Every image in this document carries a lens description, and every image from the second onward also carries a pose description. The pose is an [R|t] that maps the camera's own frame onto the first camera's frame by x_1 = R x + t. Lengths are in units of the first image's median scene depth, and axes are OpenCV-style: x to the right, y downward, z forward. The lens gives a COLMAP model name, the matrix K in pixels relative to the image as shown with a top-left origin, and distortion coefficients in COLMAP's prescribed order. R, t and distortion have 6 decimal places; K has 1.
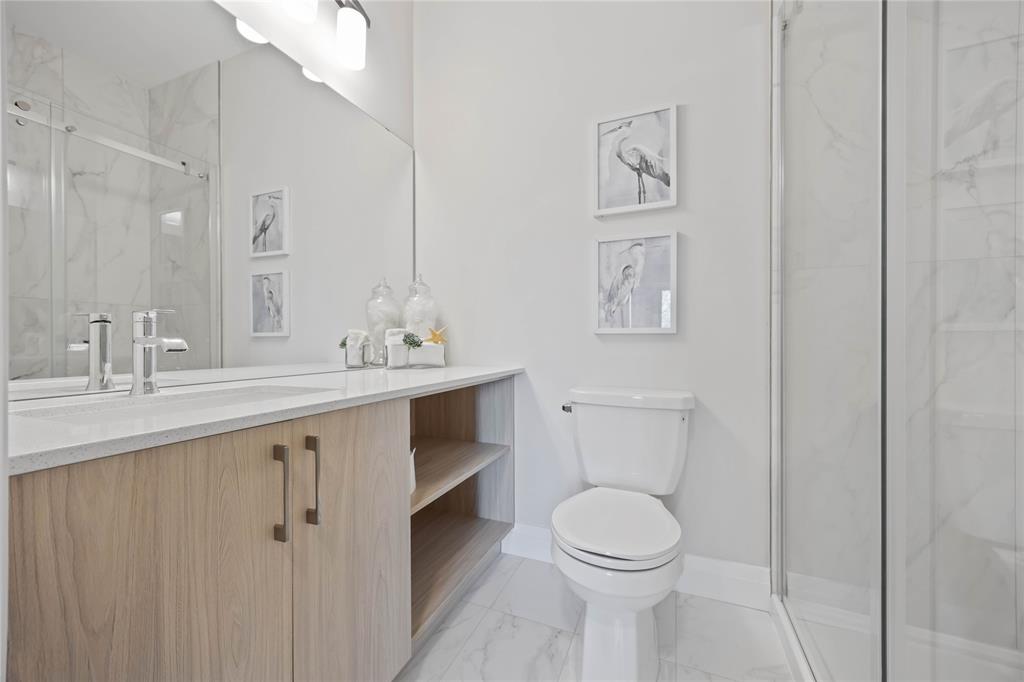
lens RADIAL K [[391.5, 0, 512.1], [0, 391.5, 343.8], [0, 0, 1]] dist [0.006019, -0.000947]
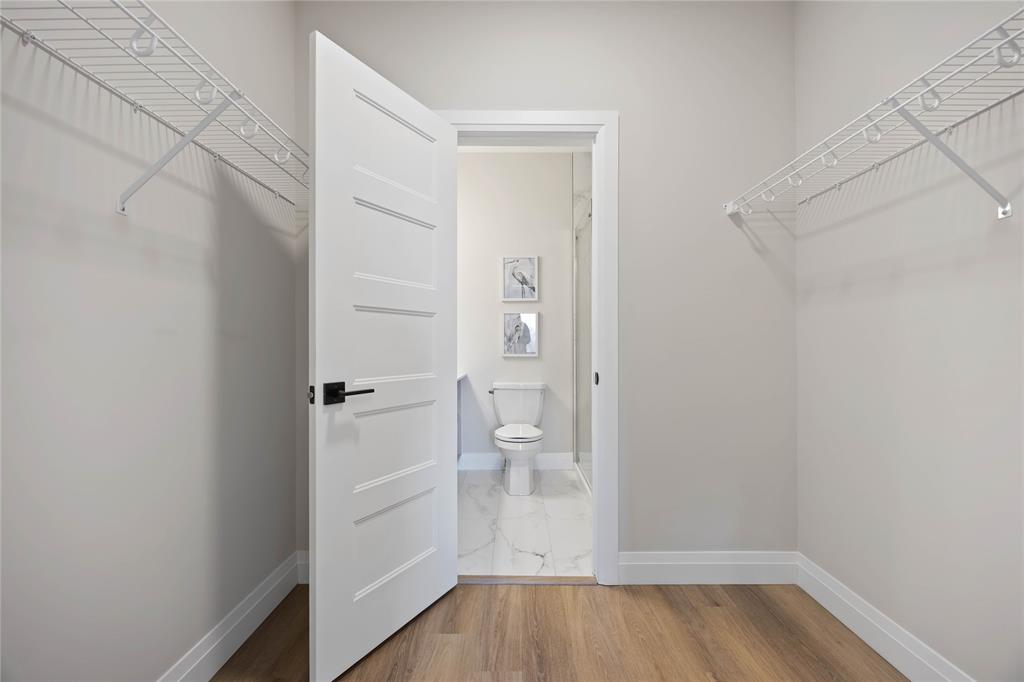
lens RADIAL K [[391.5, 0, 511.5], [0, 391.5, 347.2], [0, 0, 1]] dist [0.006019, -0.000947]
pose [[0.925863, 0.004777, 0.377828, -0.560607], [0.002532, 0.999819, -0.018845, -0.037677], [-0.377850, 0.018405, 0.925684, -1.007332]]
